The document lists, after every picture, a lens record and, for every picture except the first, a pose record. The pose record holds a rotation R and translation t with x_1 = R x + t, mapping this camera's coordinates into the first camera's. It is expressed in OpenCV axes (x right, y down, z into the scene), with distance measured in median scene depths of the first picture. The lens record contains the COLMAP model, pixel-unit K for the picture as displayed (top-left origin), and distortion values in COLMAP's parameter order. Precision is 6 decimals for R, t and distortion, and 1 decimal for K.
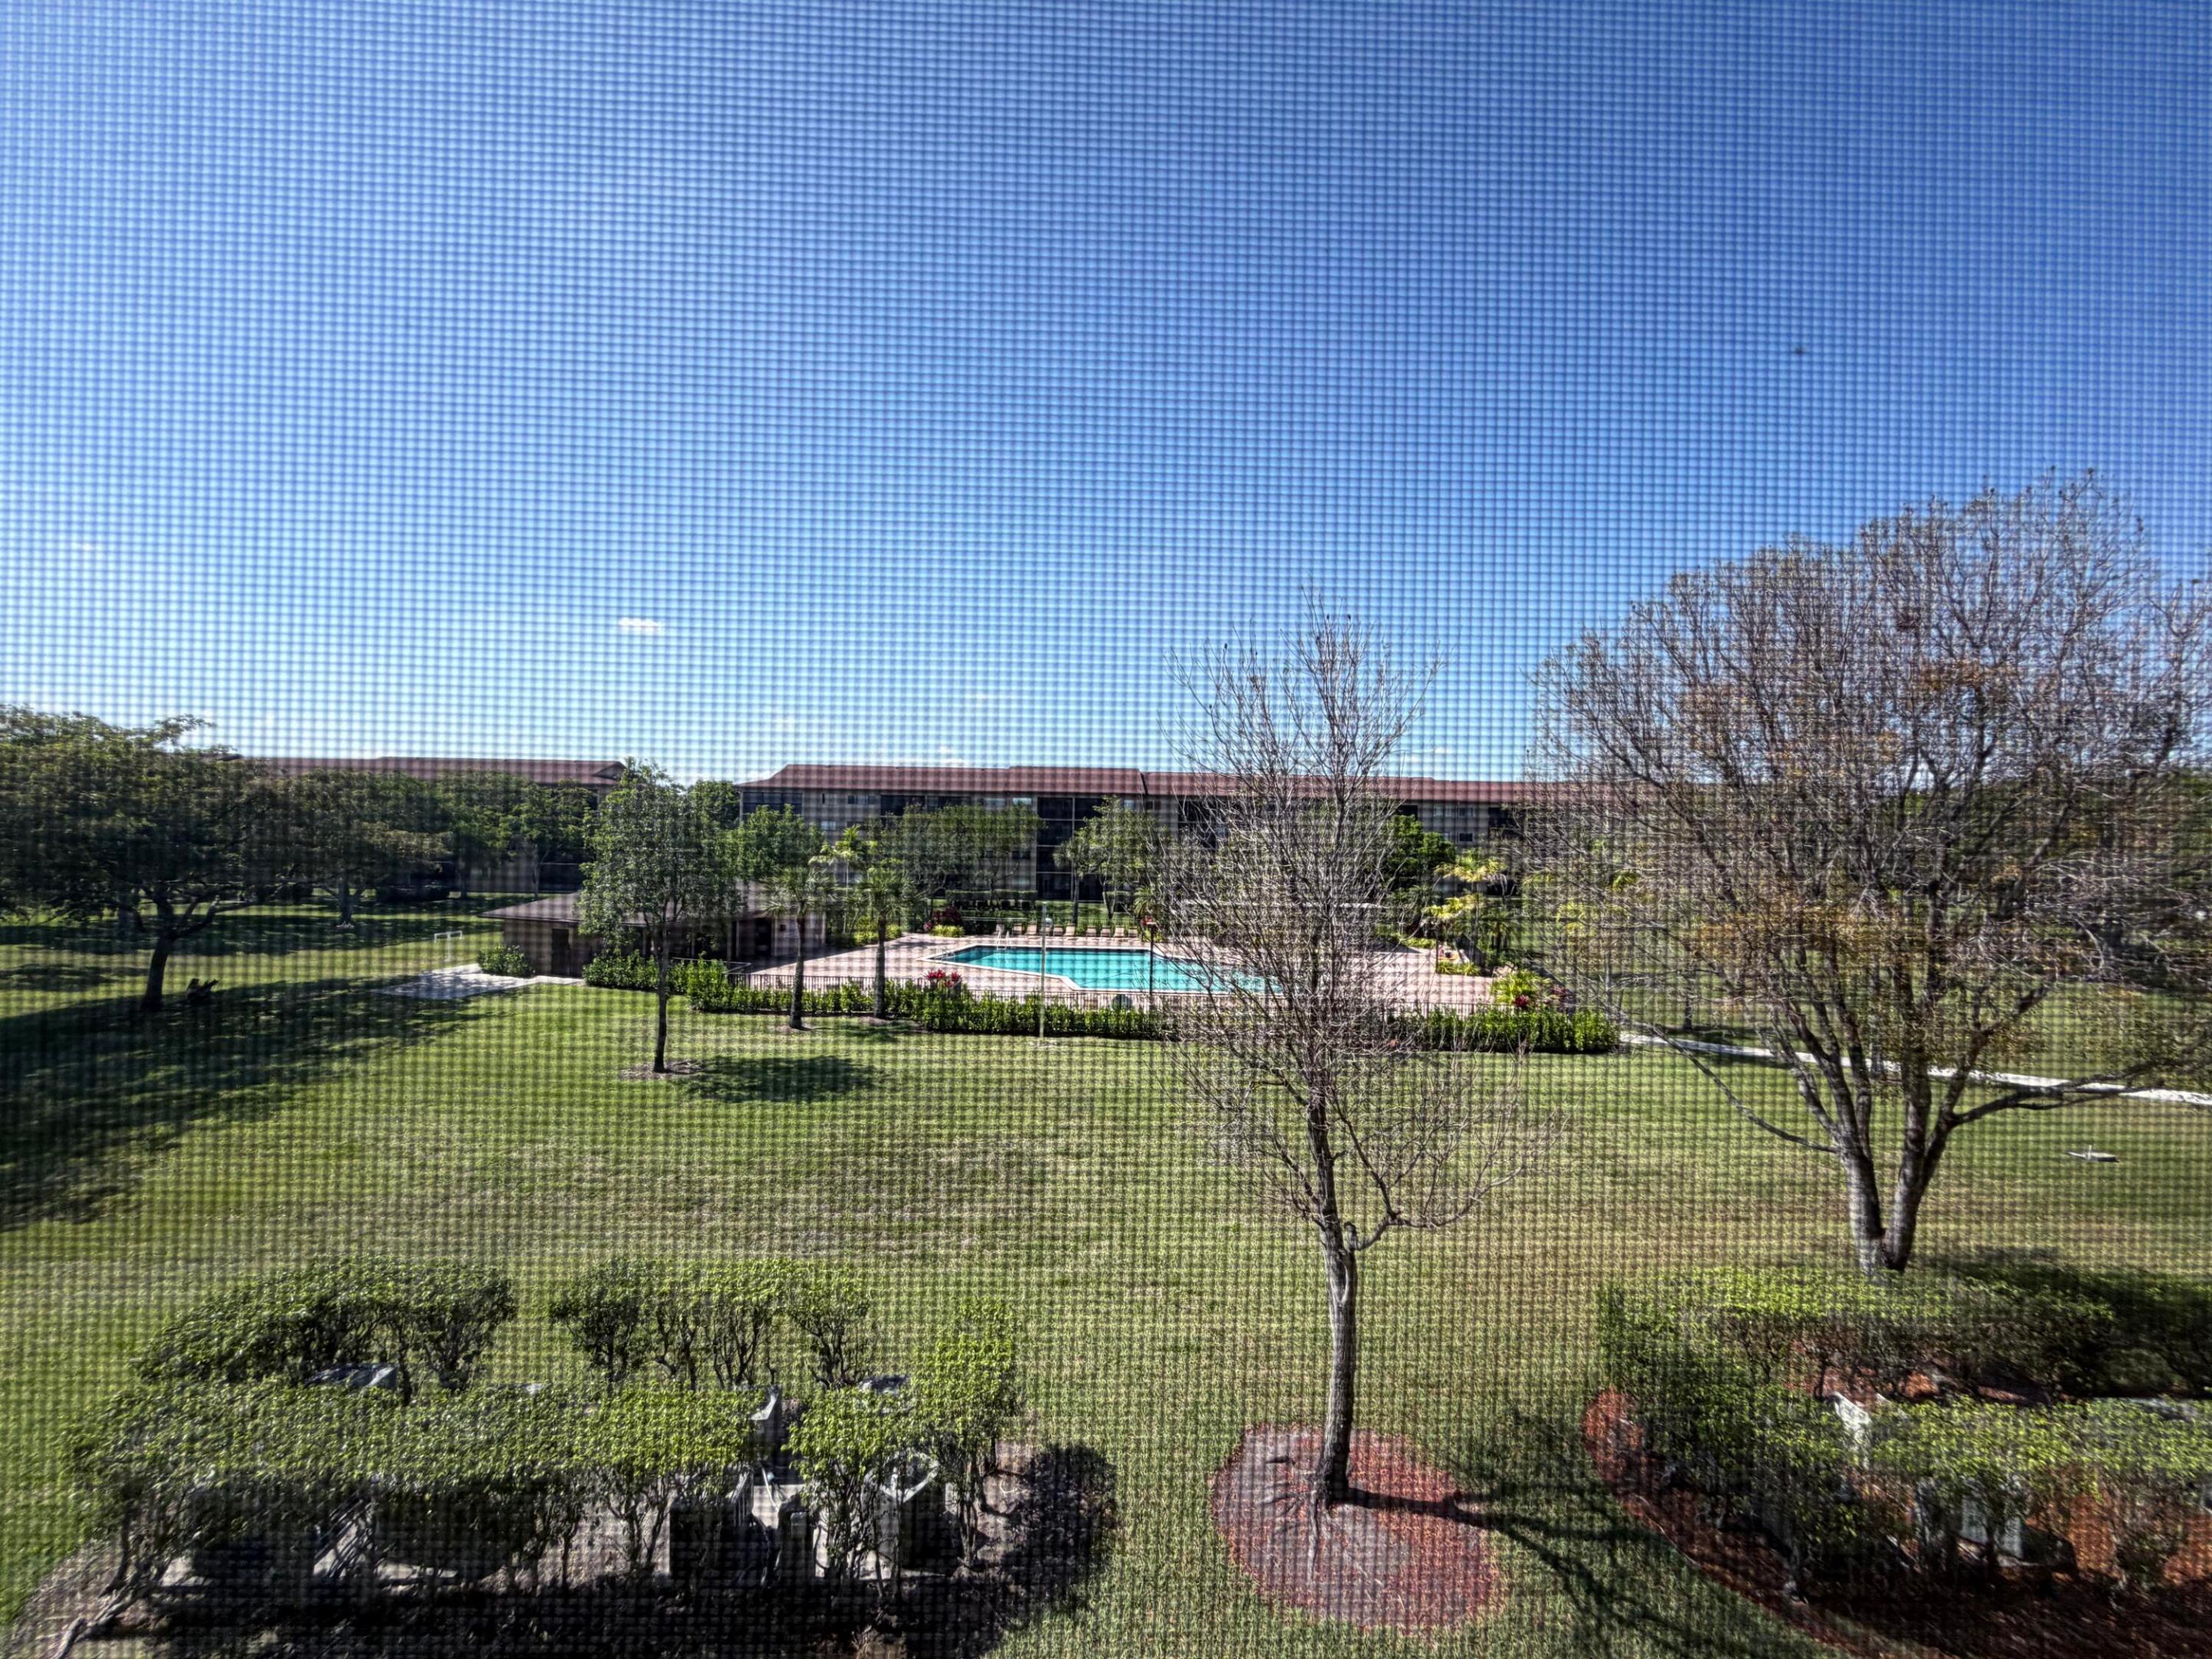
lens RADIAL K [[884.4, 0, 1096.4], [0, 884.4, 828.1], [0, 0, 1]] dist [0.001041, -0.000317]
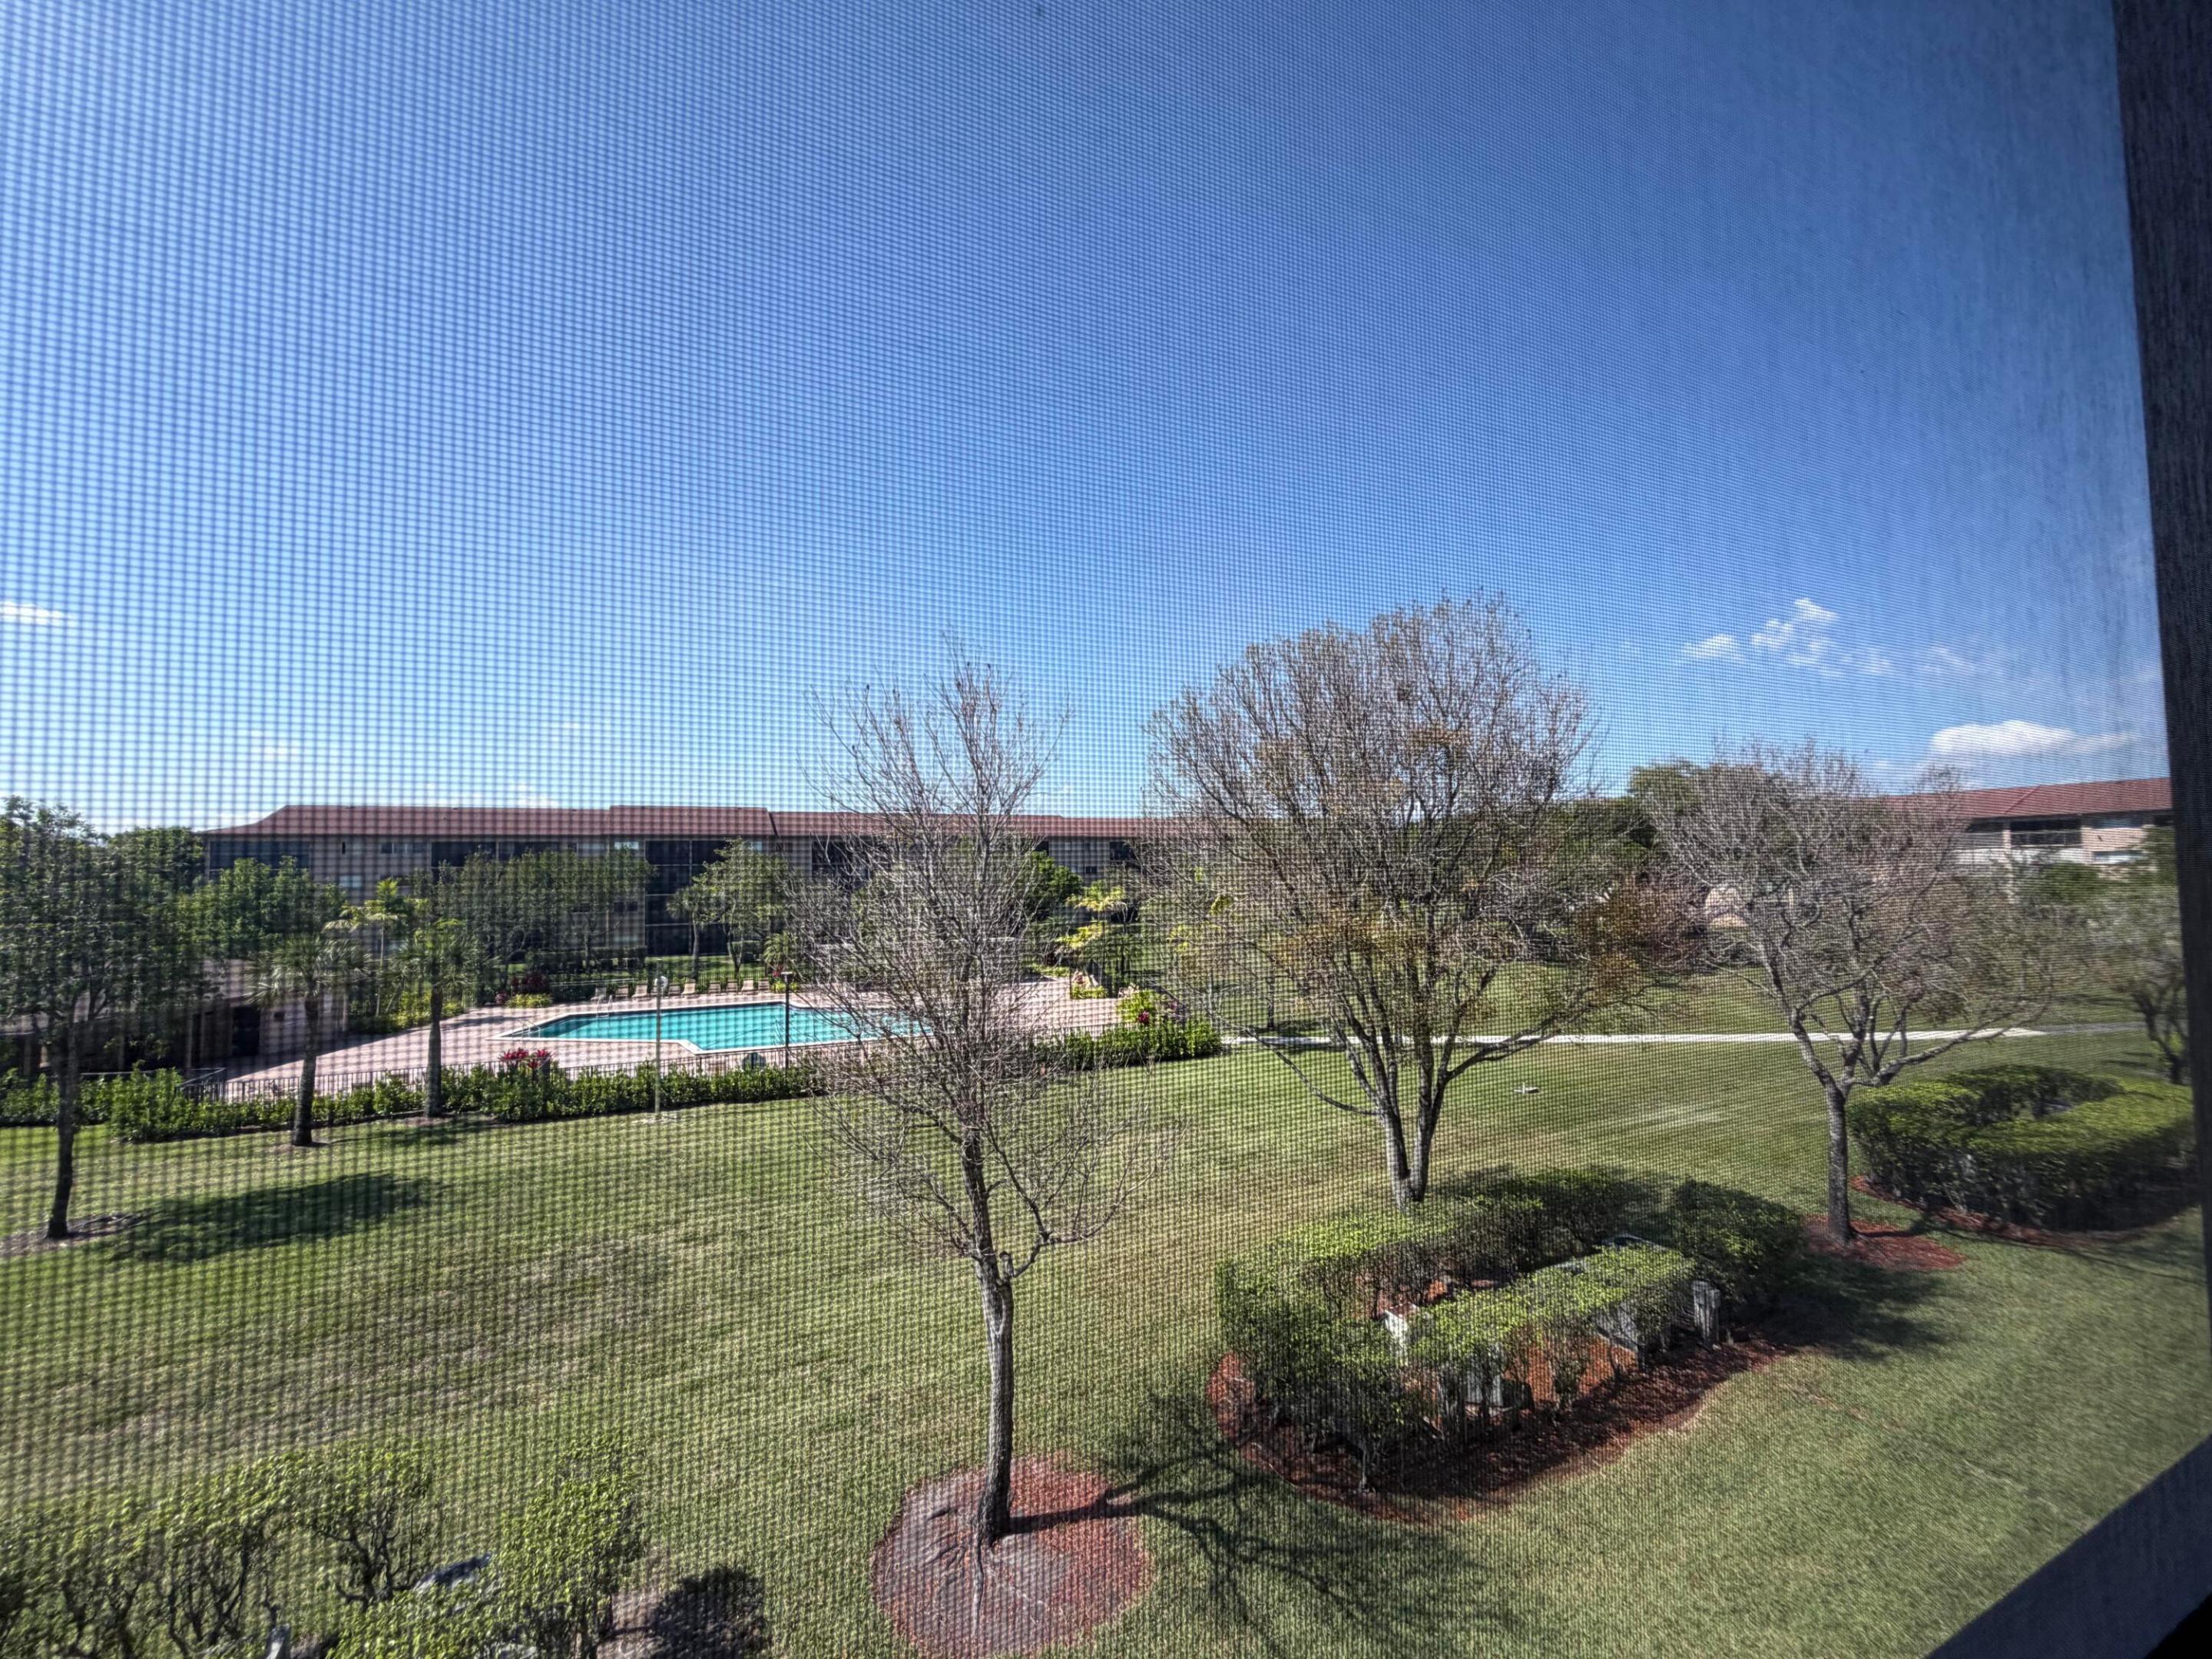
lens RADIAL K [[884.4, 0, 1104.4], [0, 884.4, 828.6], [0, 0, 1]] dist [0.001041, -0.000317]
pose [[0.915910, -0.013938, 0.401142, -0.008717], [0.031194, 0.998846, -0.036519, -0.001741], [-0.400170, 0.045962, 0.915288, -0.004436]]
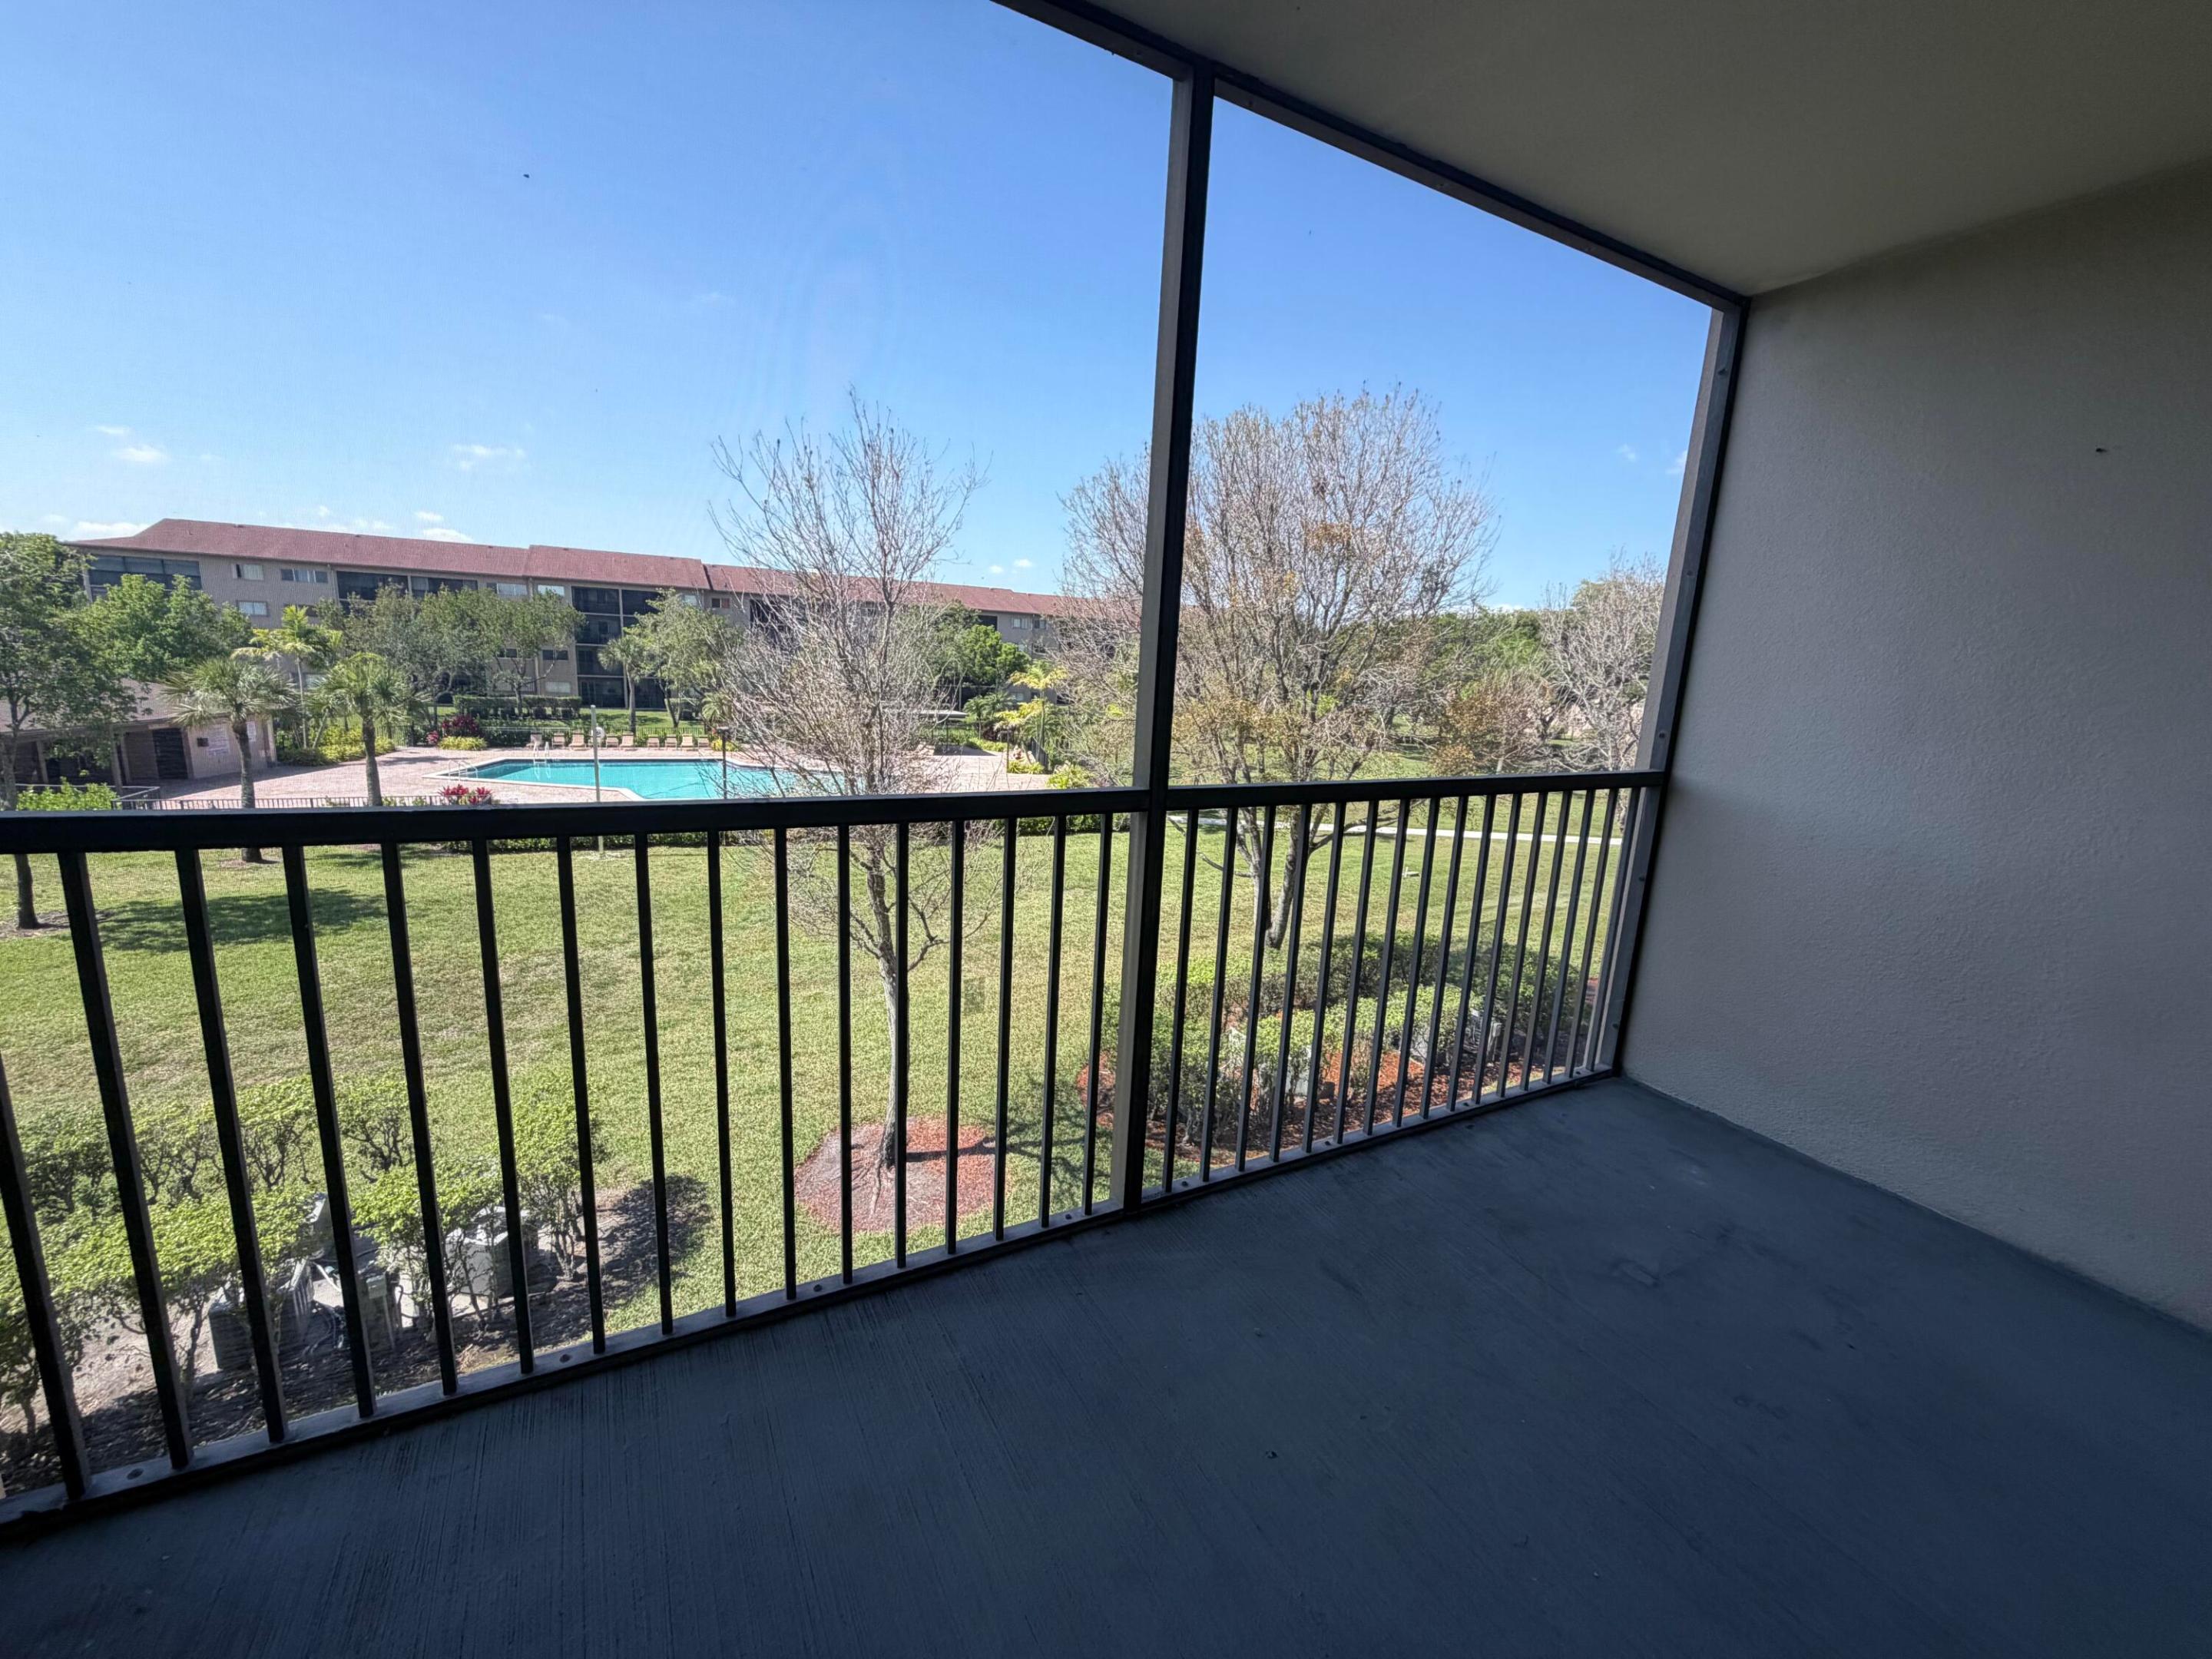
lens RADIAL K [[884.4, 0, 1104.6], [0, 884.4, 829.3], [0, 0, 1]] dist [0.001041, -0.000317]
pose [[0.894383, -0.062119, 0.442968, 0.002289], [-0.034154, 0.977935, 0.206100, 0.007537], [-0.445996, -0.199461, 0.872526, -0.122992]]
